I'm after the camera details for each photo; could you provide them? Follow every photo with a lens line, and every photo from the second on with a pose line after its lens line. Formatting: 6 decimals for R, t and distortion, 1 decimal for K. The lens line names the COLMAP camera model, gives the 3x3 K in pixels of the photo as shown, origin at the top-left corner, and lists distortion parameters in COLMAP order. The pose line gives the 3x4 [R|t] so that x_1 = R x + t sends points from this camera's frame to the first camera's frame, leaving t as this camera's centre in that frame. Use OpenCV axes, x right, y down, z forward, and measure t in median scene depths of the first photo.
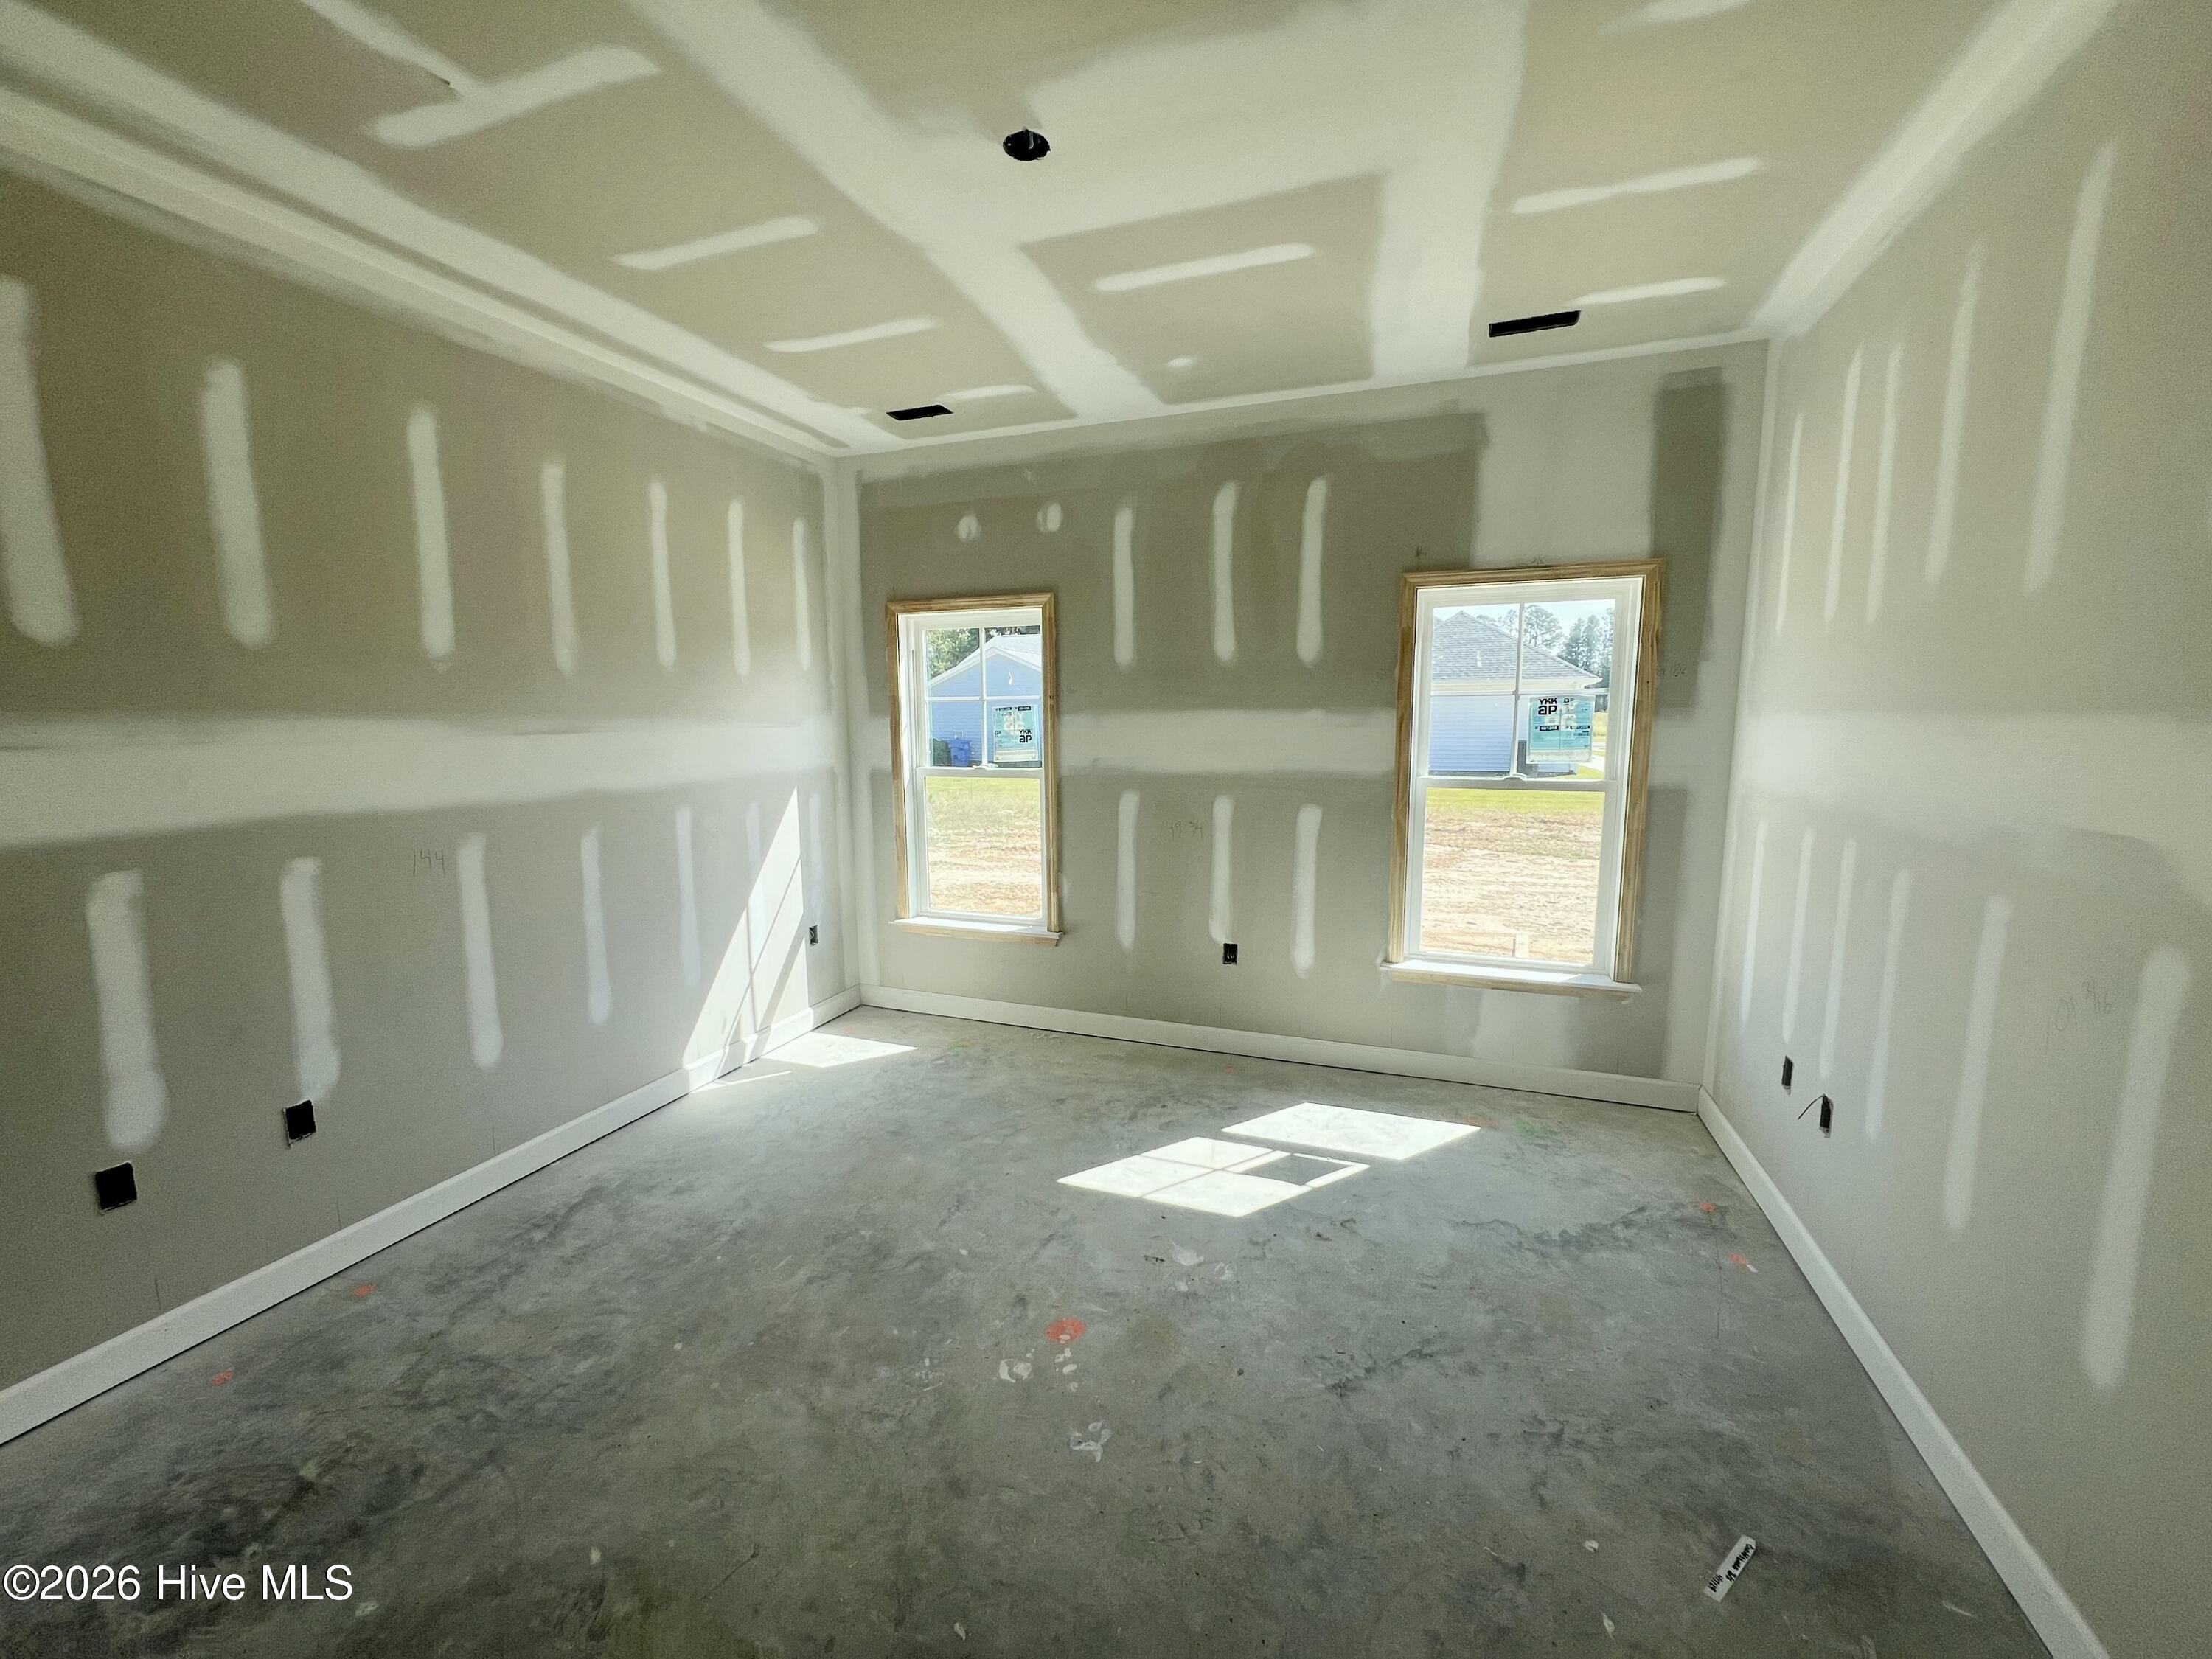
lens RADIAL K [[879.1, 0, 1111.0], [0, 879.1, 821.5], [0, 0, 1]] dist [-0.002092, -0.000057]
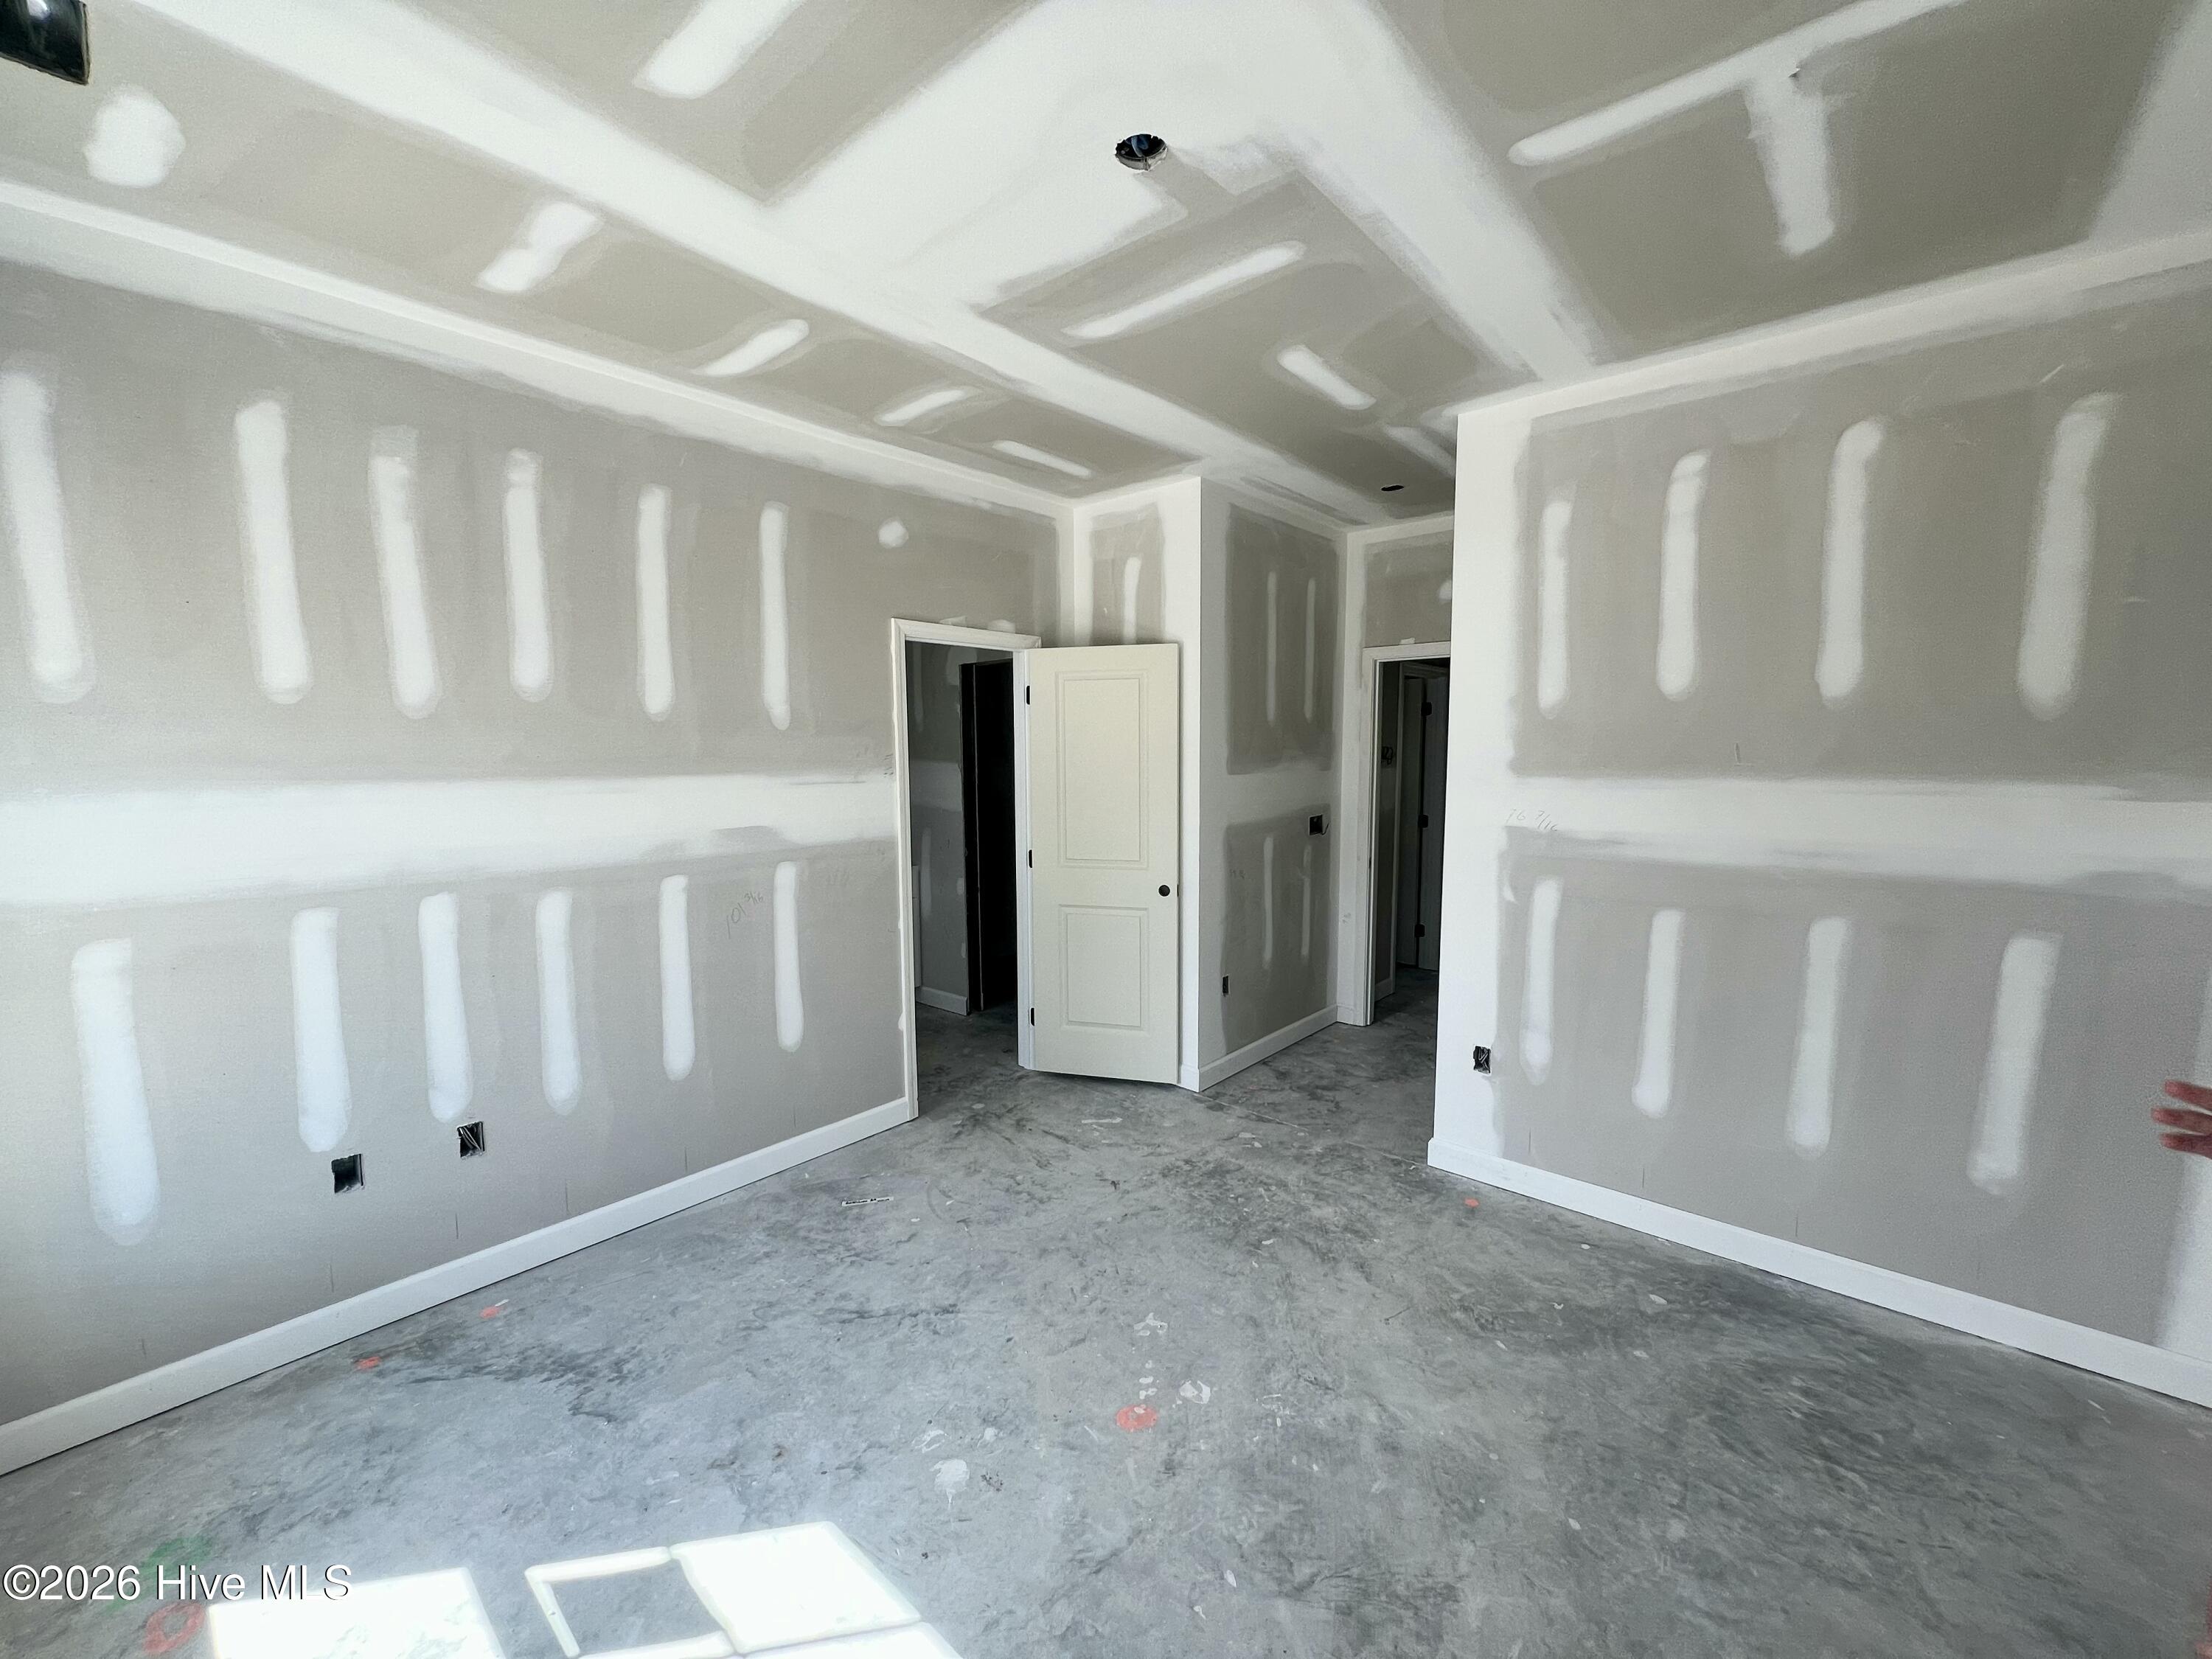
lens RADIAL K [[879.1, 0, 1093.4], [0, 879.1, 823.2], [0, 0, 1]] dist [-0.002092, -0.000057]
pose [[-0.926184, -0.021201, 0.376475, -0.361421], [0.058644, 0.978170, 0.199360, -0.257736], [-0.372483, 0.206722, -0.904722, 1.769976]]
